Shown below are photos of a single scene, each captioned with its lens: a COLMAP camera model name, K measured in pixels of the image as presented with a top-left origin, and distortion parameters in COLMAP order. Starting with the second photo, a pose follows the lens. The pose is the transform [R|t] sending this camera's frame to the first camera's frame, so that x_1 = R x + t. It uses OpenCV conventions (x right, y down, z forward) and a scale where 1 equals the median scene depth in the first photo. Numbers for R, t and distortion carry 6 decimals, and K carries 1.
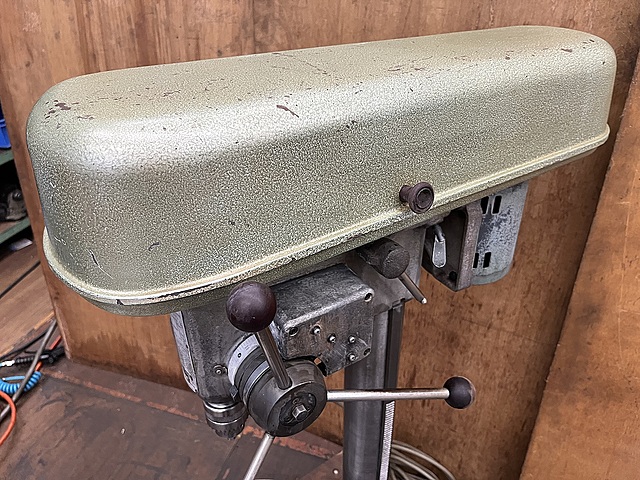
lens RADIAL K [[482.5, 0, 317.1], [0, 482.5, 242.2], [0, 0, 1]] dist [0.010460, -0.029128]
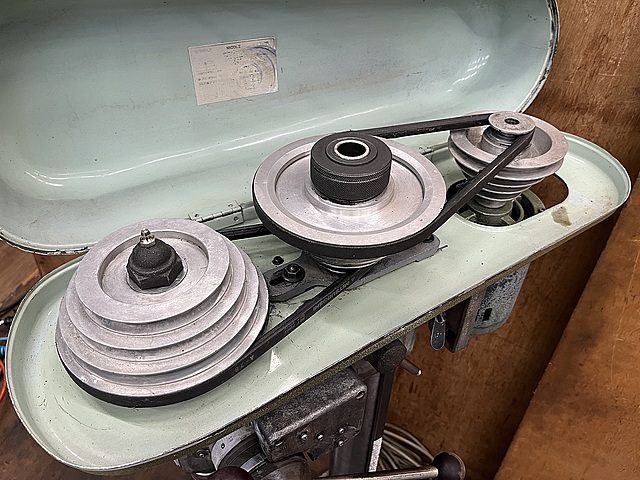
lens RADIAL K [[482.5, 0, 318.1], [0, 482.5, 239.8], [0, 0, 1]] dist [0.010460, -0.029128]
pose [[0.999511, 0.026285, 0.016916, 0.000353], [-0.028658, 0.986685, 0.160098, -0.180608], [-0.012483, -0.160504, 0.986956, 0.066774]]
